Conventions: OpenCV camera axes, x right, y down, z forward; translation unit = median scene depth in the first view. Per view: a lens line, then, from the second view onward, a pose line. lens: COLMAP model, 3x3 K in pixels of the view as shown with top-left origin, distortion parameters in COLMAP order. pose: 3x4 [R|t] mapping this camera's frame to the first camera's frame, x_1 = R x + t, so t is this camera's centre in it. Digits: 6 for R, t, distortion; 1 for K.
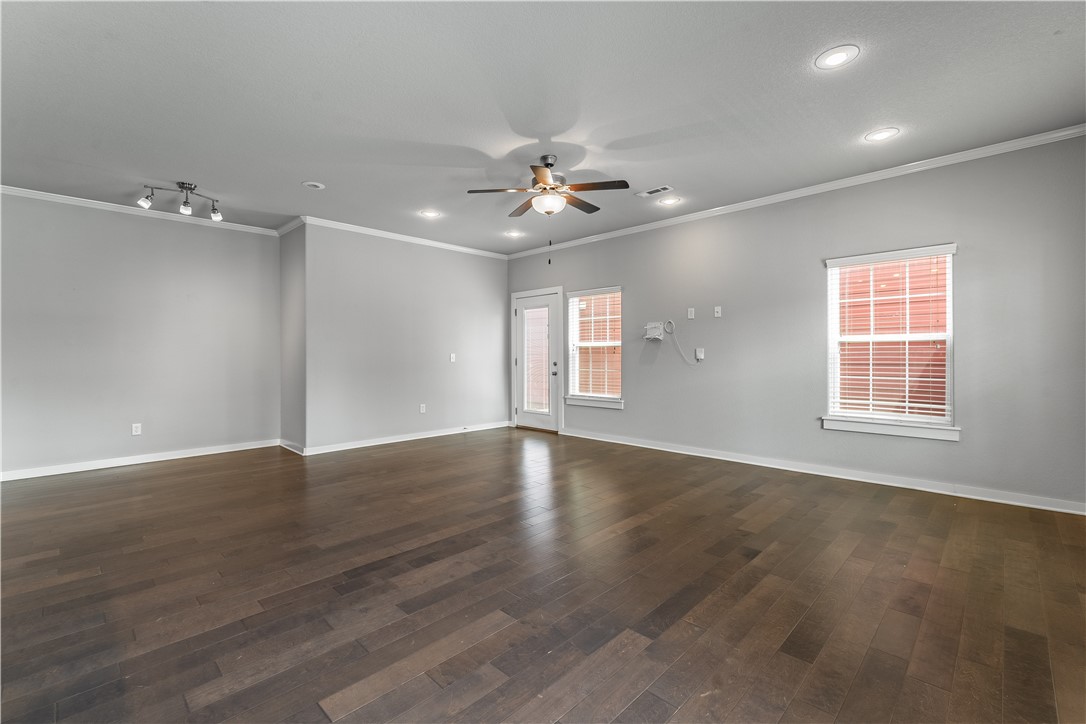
lens RADIAL K [[471.0, 0, 540.0], [0, 471.0, 355.2], [0, 0, 1]] dist [0.000290, 0.000607]
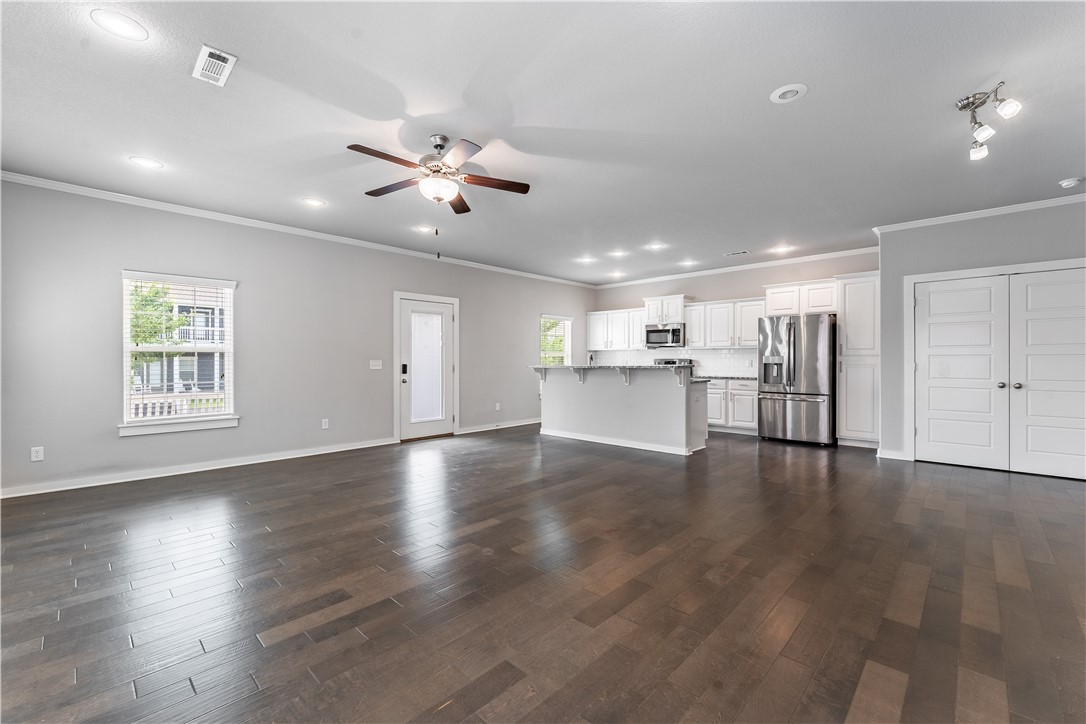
lens RADIAL K [[449.9, 0, 529.4], [0, 449.9, 365.3], [0, 0, 1]] dist [0.002704, 0.000389]
pose [[-0.999936, 0.005173, 0.010111, -0.155036], [0.005351, 0.999831, 0.017593, -0.008907], [-0.010018, 0.017646, -0.999794, 1.822012]]
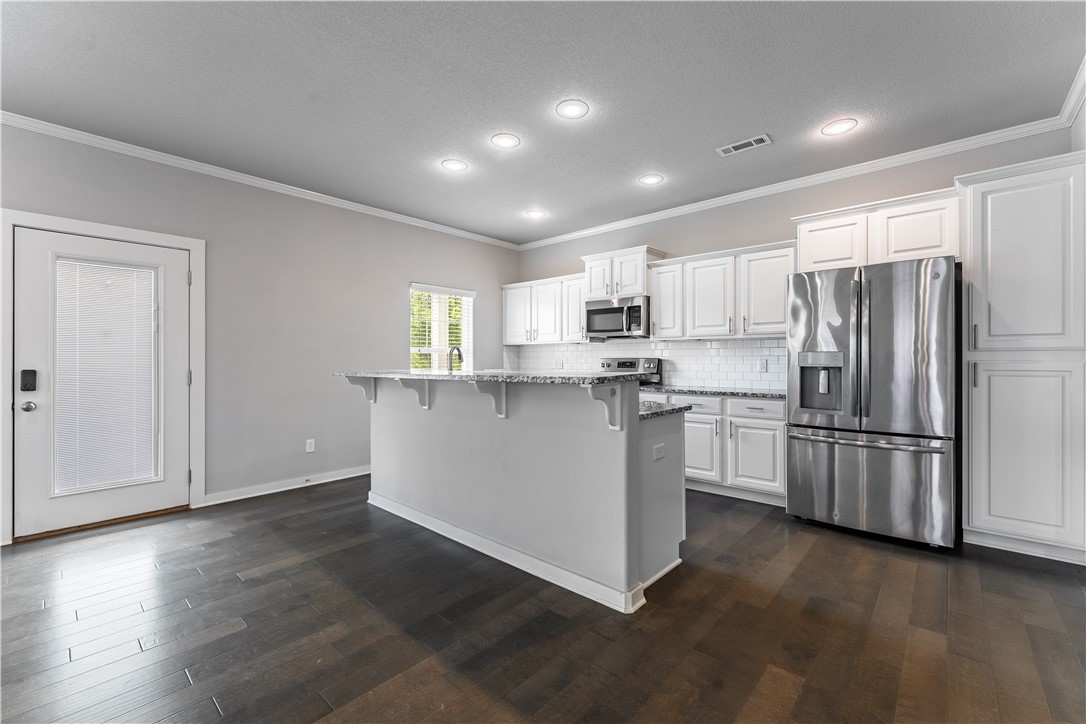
lens RADIAL K [[449.9, 0, 534.0], [0, 449.9, 362.7], [0, 0, 1]] dist [0.002704, 0.000389]
pose [[-0.999632, 0.006509, -0.026321, -0.510573], [0.006149, 0.999887, 0.013706, -0.004156], [0.026408, 0.013539, -0.999560, 0.933798]]
